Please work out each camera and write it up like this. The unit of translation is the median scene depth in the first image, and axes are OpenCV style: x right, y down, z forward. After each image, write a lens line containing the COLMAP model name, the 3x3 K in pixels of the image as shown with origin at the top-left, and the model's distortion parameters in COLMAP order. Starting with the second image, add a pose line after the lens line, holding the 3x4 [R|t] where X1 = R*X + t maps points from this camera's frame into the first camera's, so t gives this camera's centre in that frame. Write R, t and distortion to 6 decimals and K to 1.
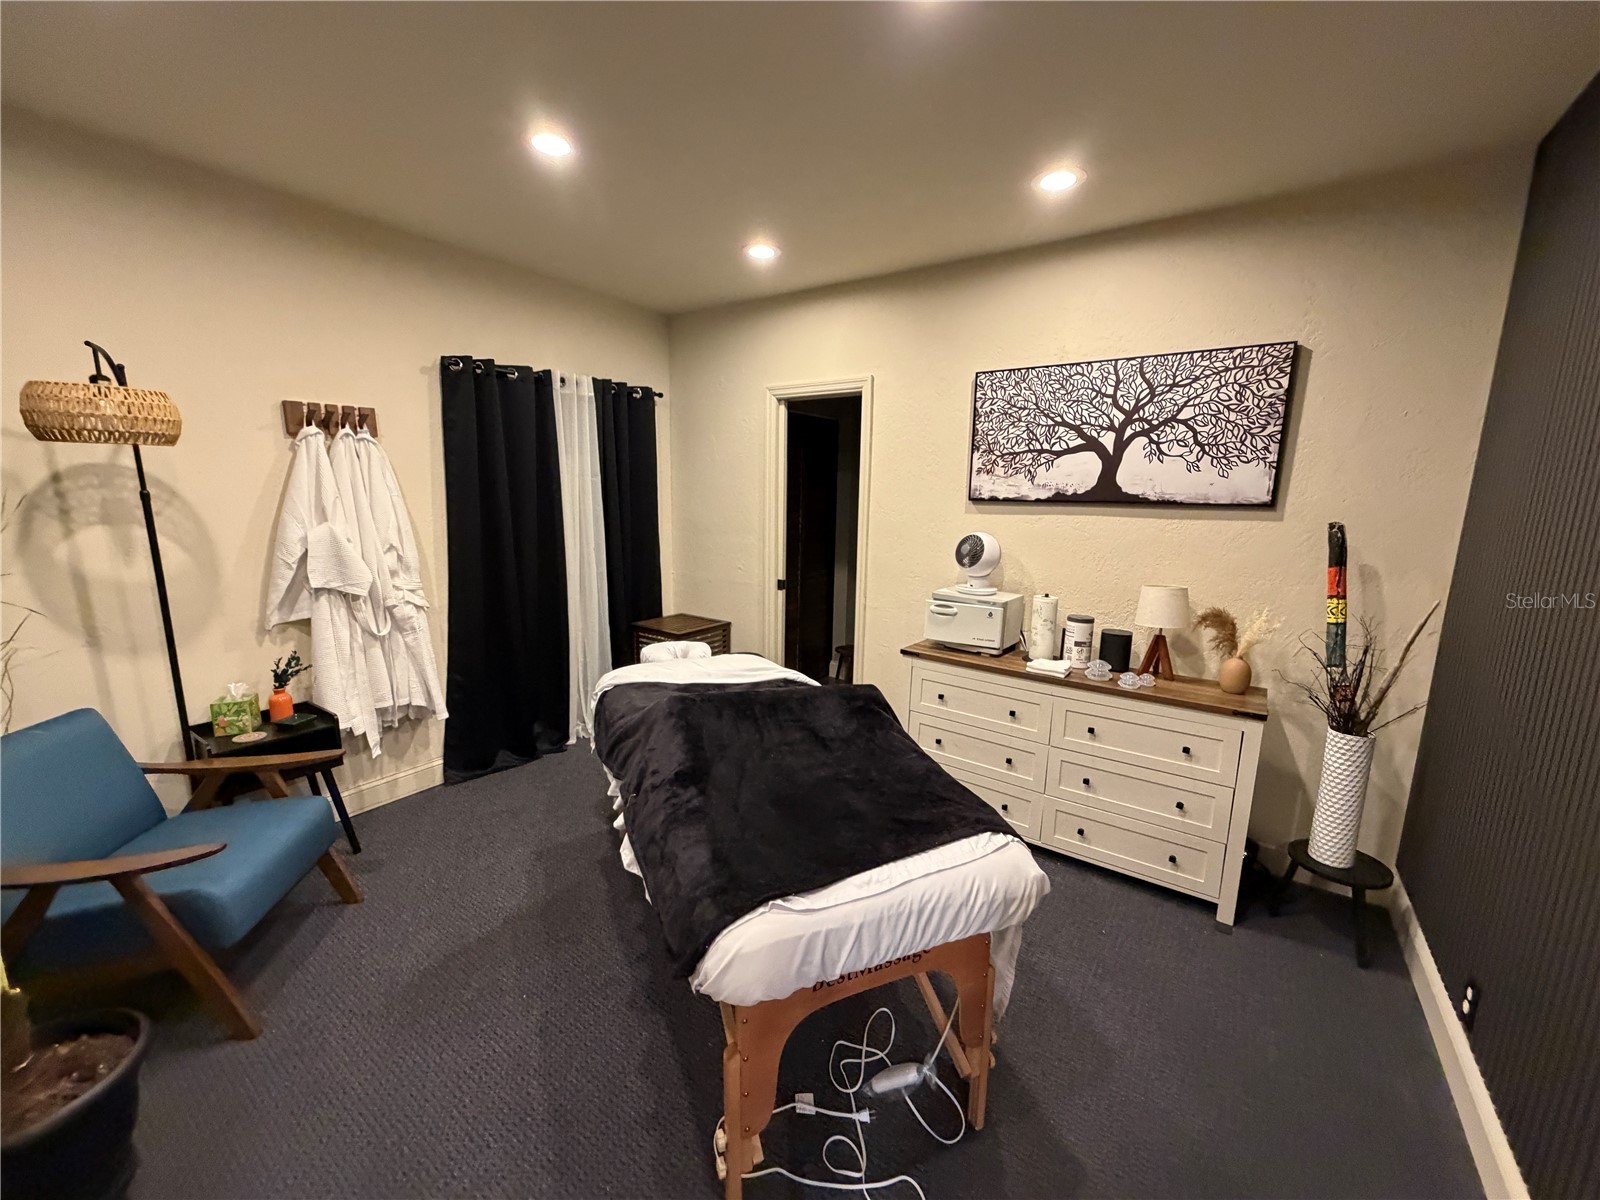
lens RADIAL K [[631.5, 0, 799.3], [0, 631.5, 599.8], [0, 0, 1]] dist [0.000481, -0.000073]
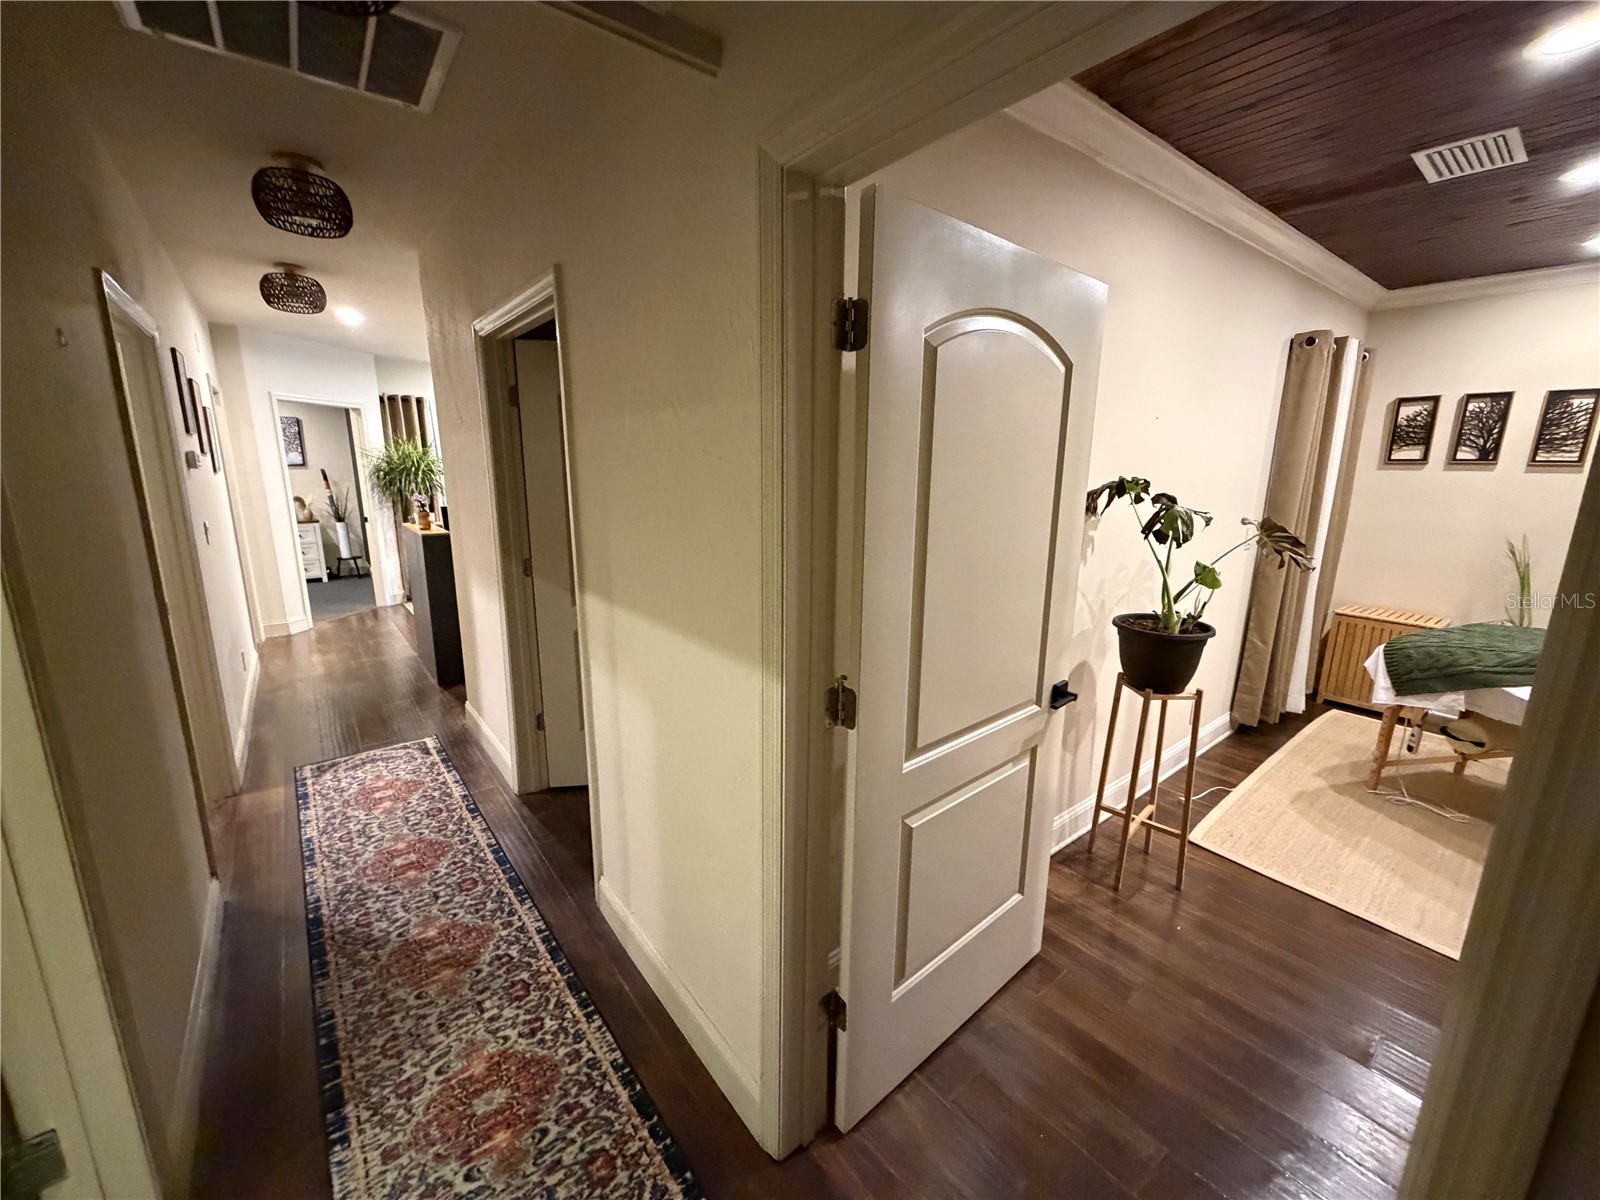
lens RADIAL K [[631.5, 0, 797.9], [0, 631.5, 592.6], [0, 0, 1]] dist [0.000481, -0.000073]
pose [[0.259576, -0.205697, 0.943562, -2.038130], [0.167409, 0.971845, 0.165808, 0.428145], [-0.951102, 0.114921, 0.286703, -2.587710]]
